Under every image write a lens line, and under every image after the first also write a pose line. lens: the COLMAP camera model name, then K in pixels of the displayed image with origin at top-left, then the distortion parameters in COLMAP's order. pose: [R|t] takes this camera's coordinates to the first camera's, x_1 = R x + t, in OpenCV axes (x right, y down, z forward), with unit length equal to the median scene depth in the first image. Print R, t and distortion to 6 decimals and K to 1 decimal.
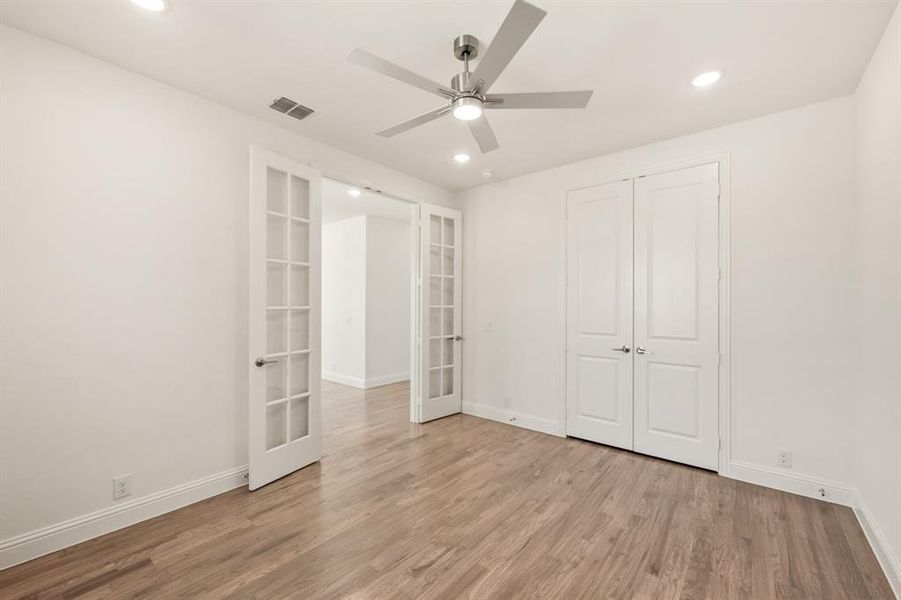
lens RADIAL K [[362.4, 0, 450.5], [0, 362.4, 300.0], [0, 0, 1]] dist [0.000829, 0.000055]
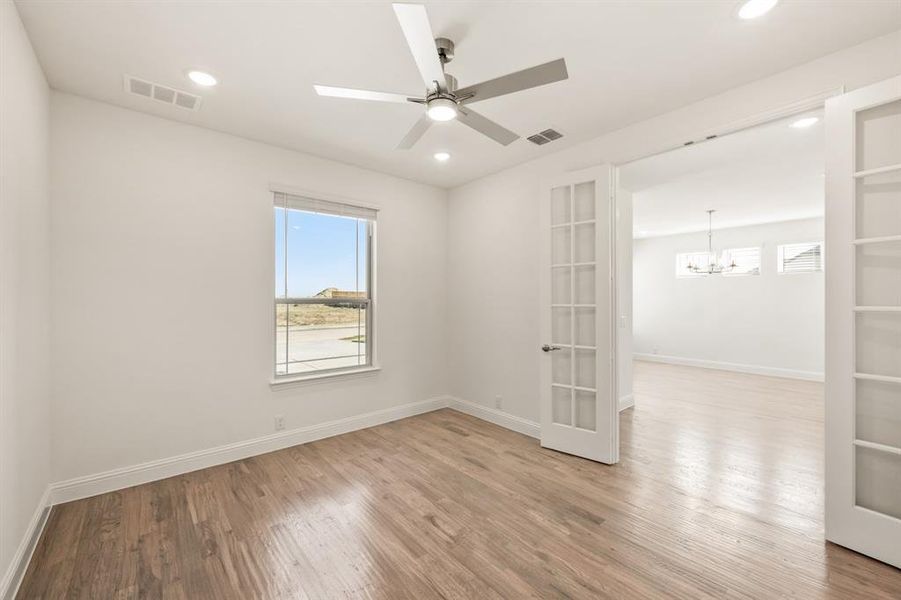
lens RADIAL K [[362.4, 0, 450.5], [0, 362.4, 300.0], [0, 0, 1]] dist [0.000829, 0.000055]
pose [[-0.160397, -0.003851, -0.987045, 0.896567], [0.006451, 0.999967, -0.004950, 0.010105], [0.987032, -0.007161, -0.160367, 1.020362]]
